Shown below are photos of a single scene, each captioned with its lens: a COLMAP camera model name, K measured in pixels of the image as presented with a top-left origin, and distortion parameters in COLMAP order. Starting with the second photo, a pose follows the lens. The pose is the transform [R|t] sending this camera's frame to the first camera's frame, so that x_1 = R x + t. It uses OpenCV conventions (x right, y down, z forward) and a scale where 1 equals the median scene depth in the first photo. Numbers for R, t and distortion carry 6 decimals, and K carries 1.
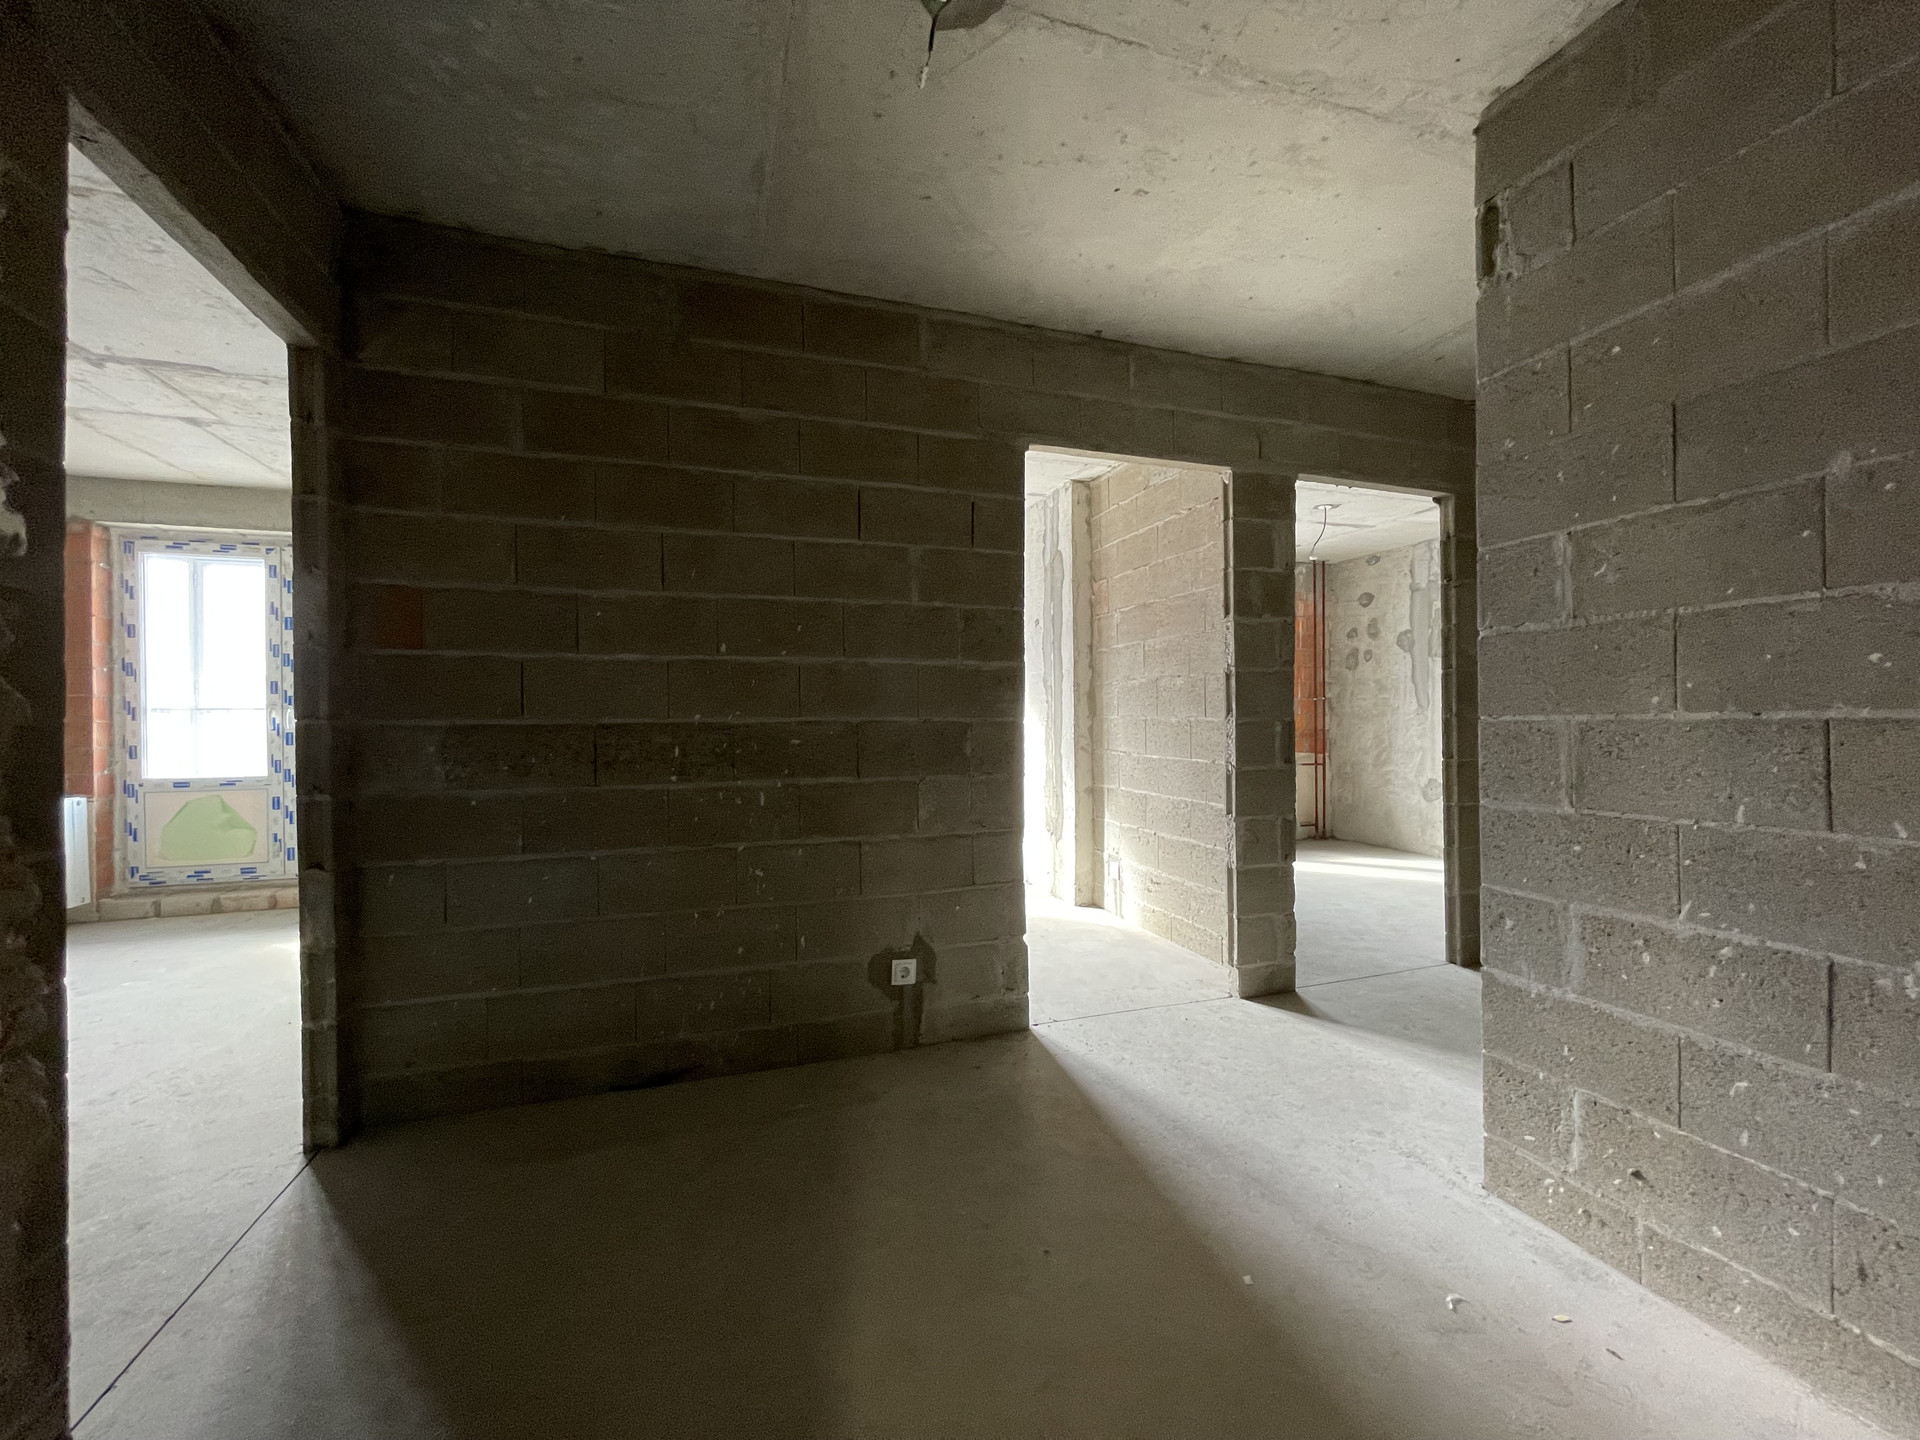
lens RADIAL K [[775.4, 0, 970.9], [0, 775.4, 725.2], [0, 0, 1]] dist [-0.001975, -0.000198]
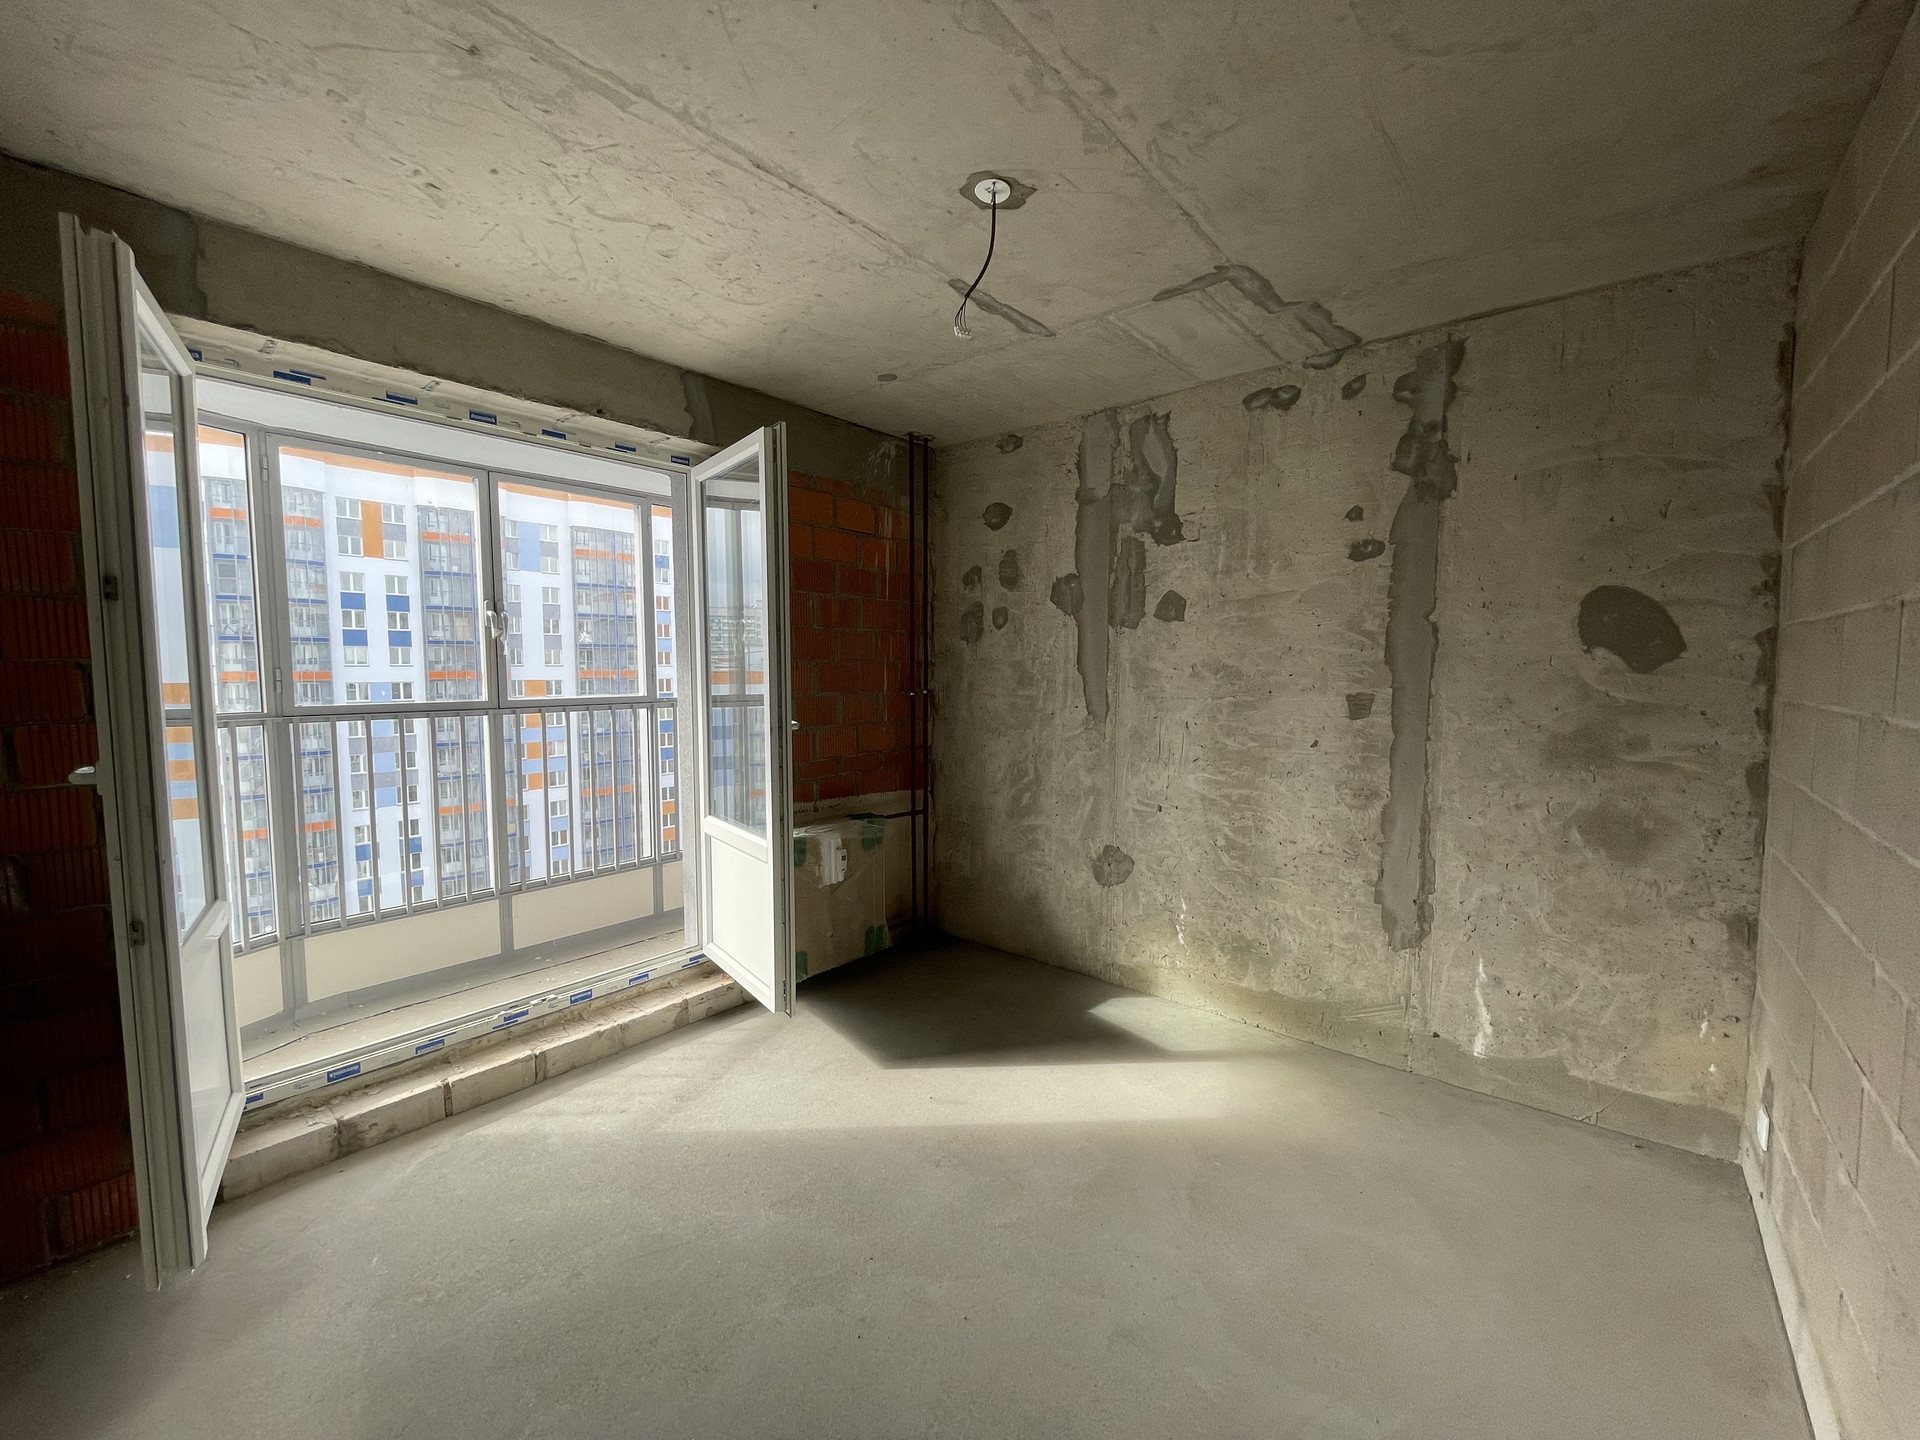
lens RADIAL K [[775.4, 0, 956.0], [0, 775.4, 722.1], [0, 0, 1]] dist [-0.001975, -0.000198]
pose [[0.860024, -0.028703, 0.509445, 0.201148], [-0.003086, 0.998106, 0.061445, -0.049559], [-0.510244, -0.054416, 0.858307, 0.538717]]
